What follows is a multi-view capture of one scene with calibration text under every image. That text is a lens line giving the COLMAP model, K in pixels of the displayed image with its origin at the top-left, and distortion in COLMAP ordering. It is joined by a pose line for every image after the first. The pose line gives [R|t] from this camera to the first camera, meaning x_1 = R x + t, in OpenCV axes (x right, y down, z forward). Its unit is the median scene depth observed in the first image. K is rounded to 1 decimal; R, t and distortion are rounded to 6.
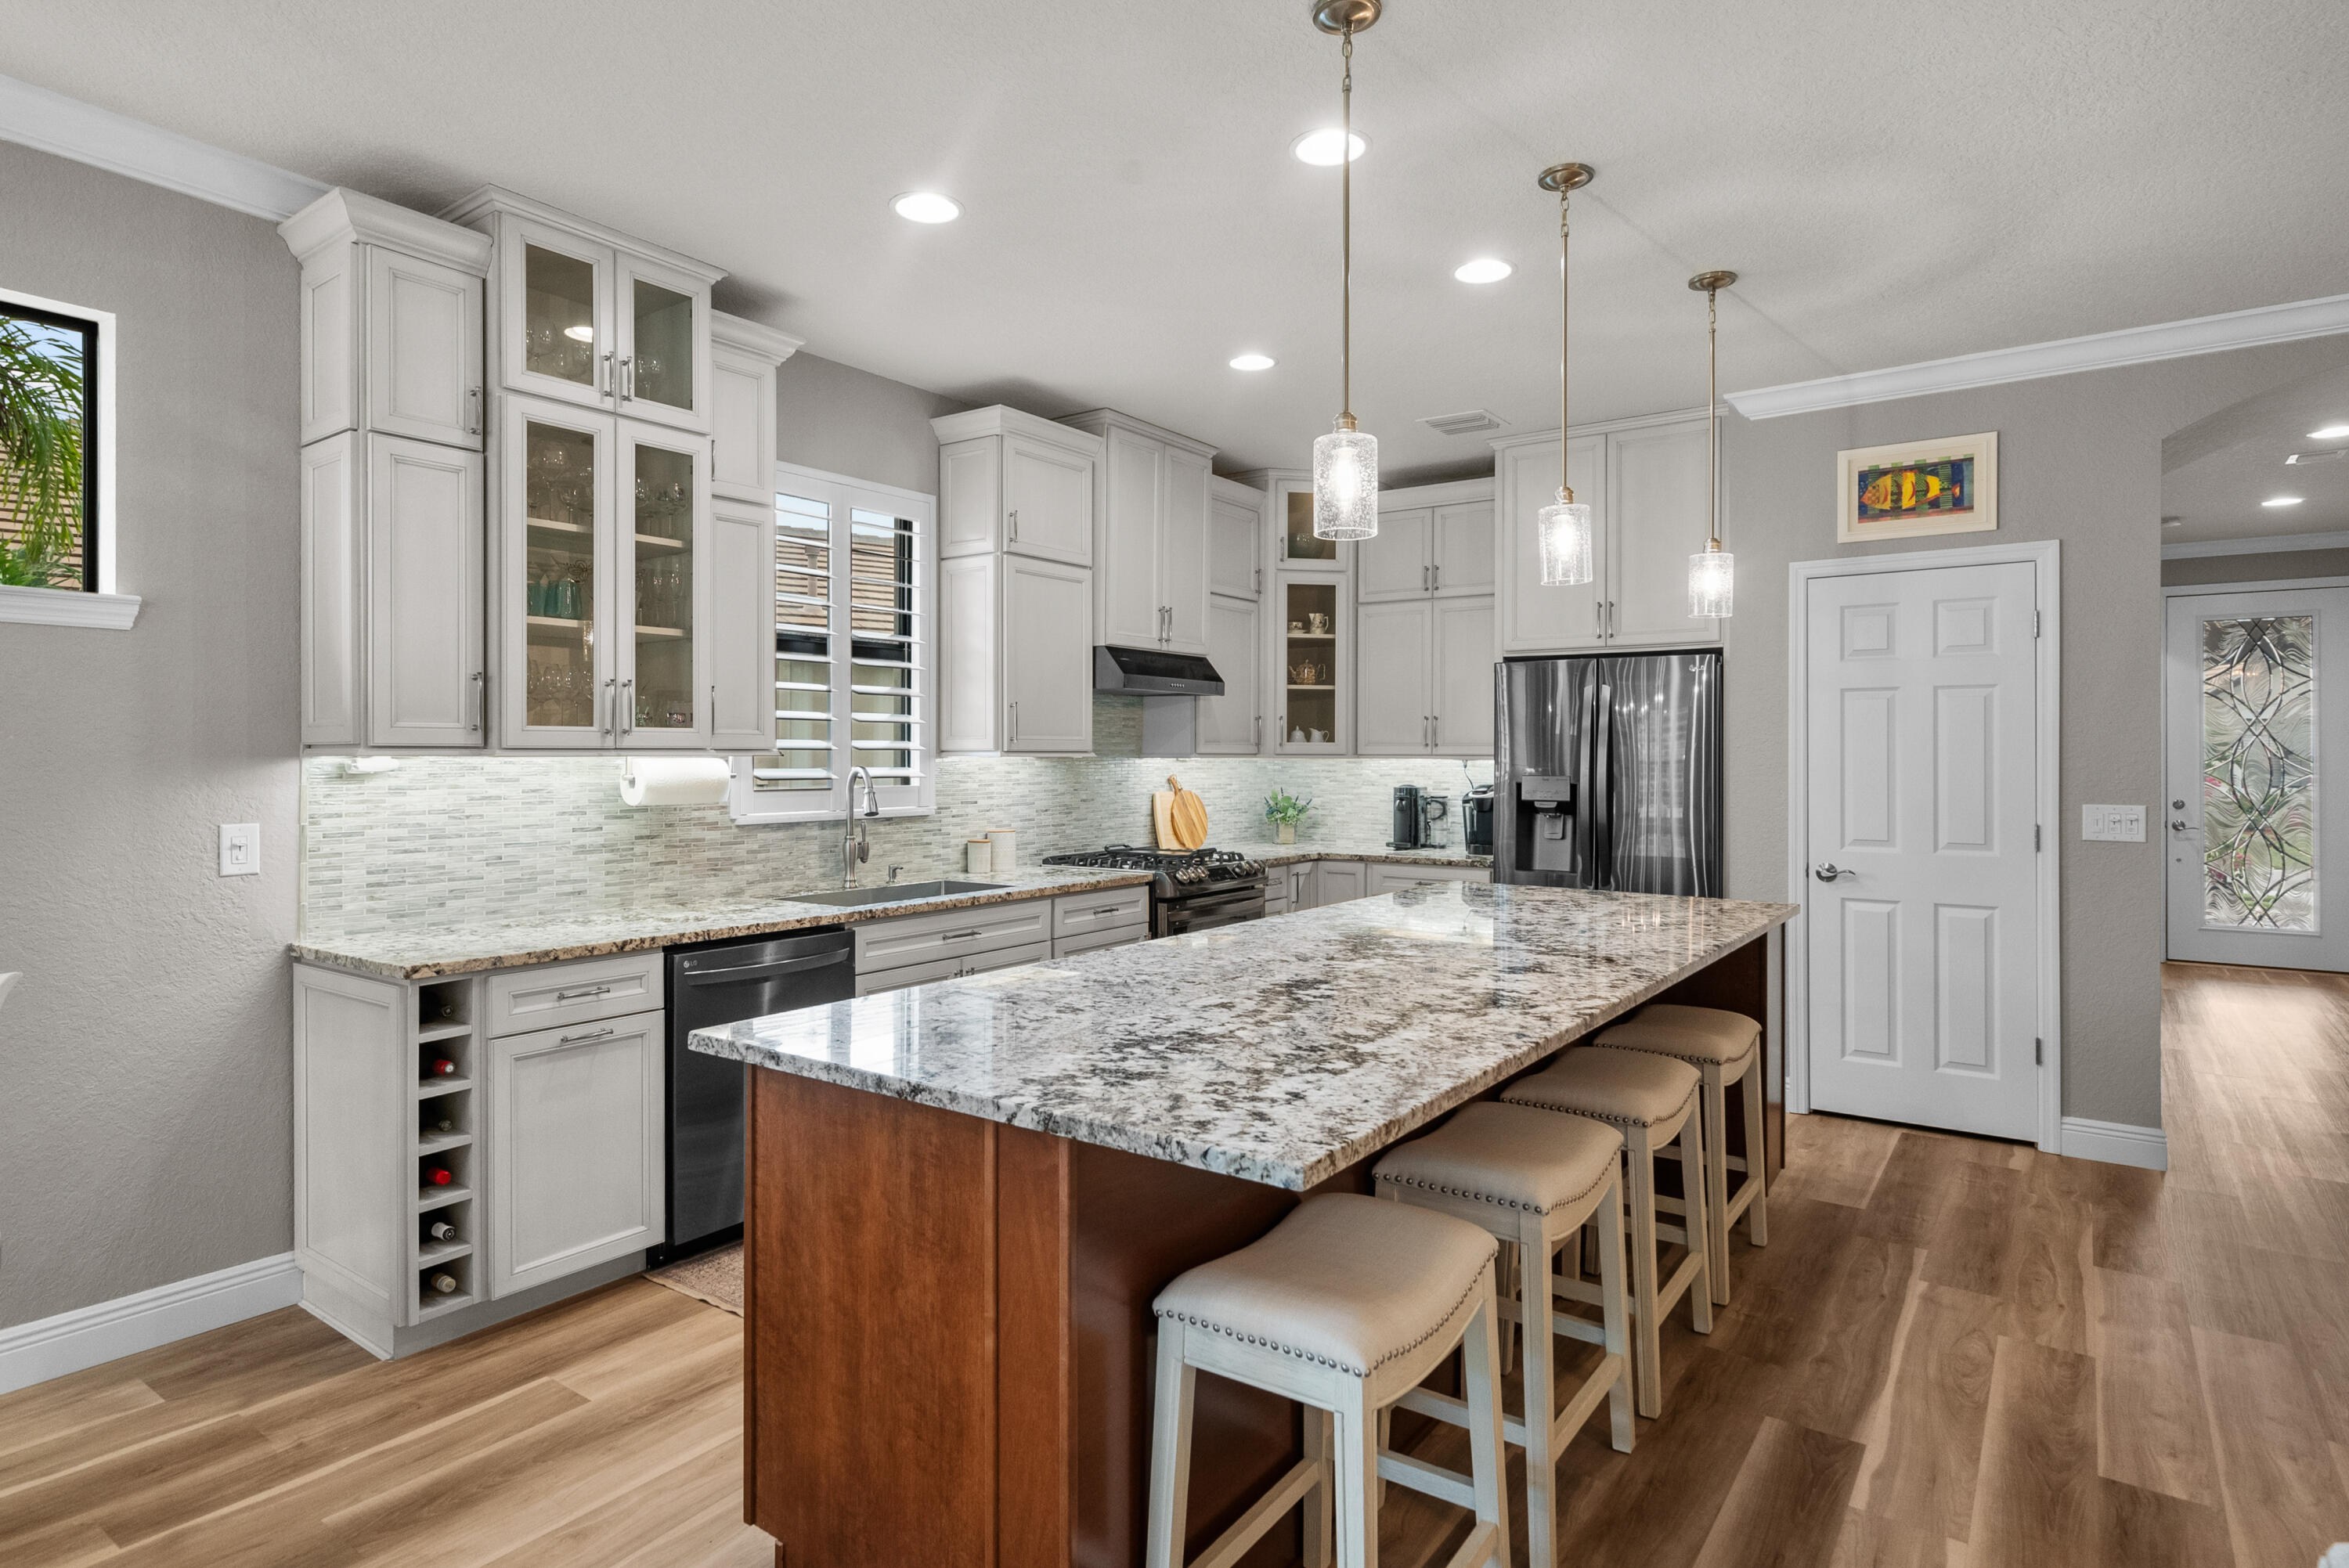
lens RADIAL K [[1251.5, 0, 1163.4], [0, 1251.5, 756.1], [0, 0, 1]] dist [0.000714, 0.000625]
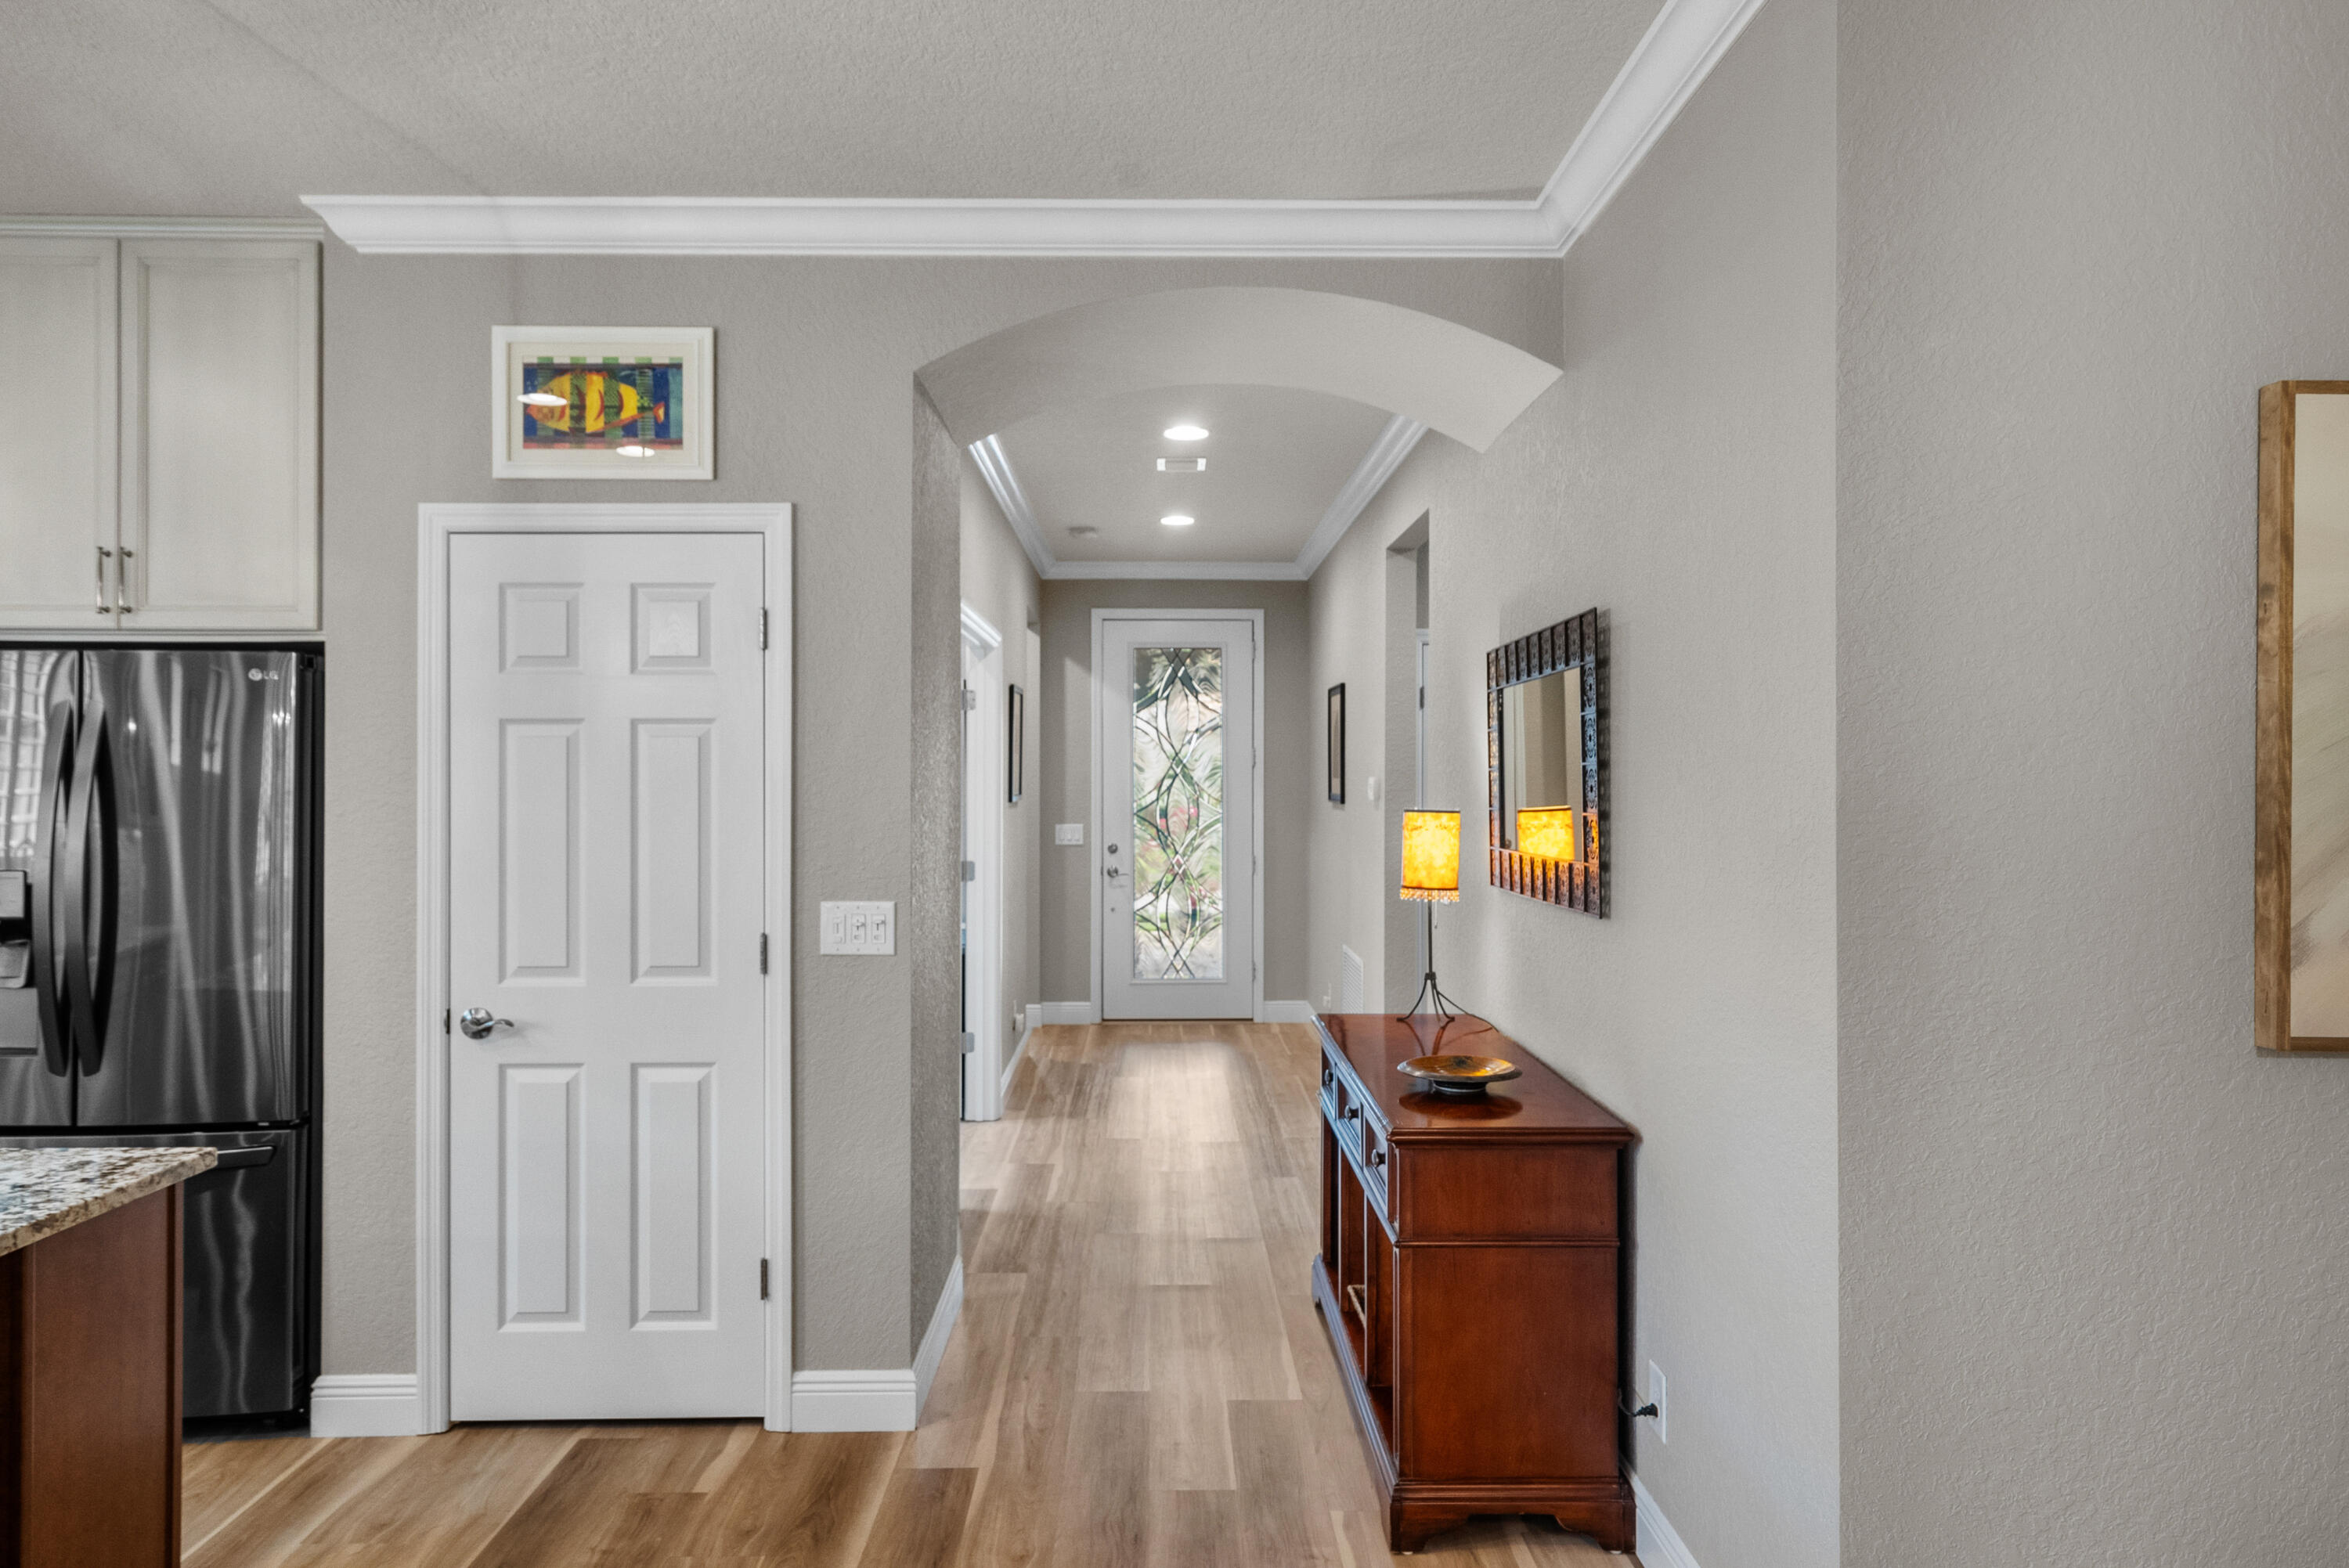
lens RADIAL K [[1441.6, 0, 1174.5], [0, 1441.6, 784.0], [0, 0, 1]] dist [0.001868, 0.000626]
pose [[0.796670, -0.004601, 0.604397, 0.404136], [0.001189, 0.999981, 0.006045, -0.027793], [-0.604413, -0.004097, 0.796661, 0.261278]]
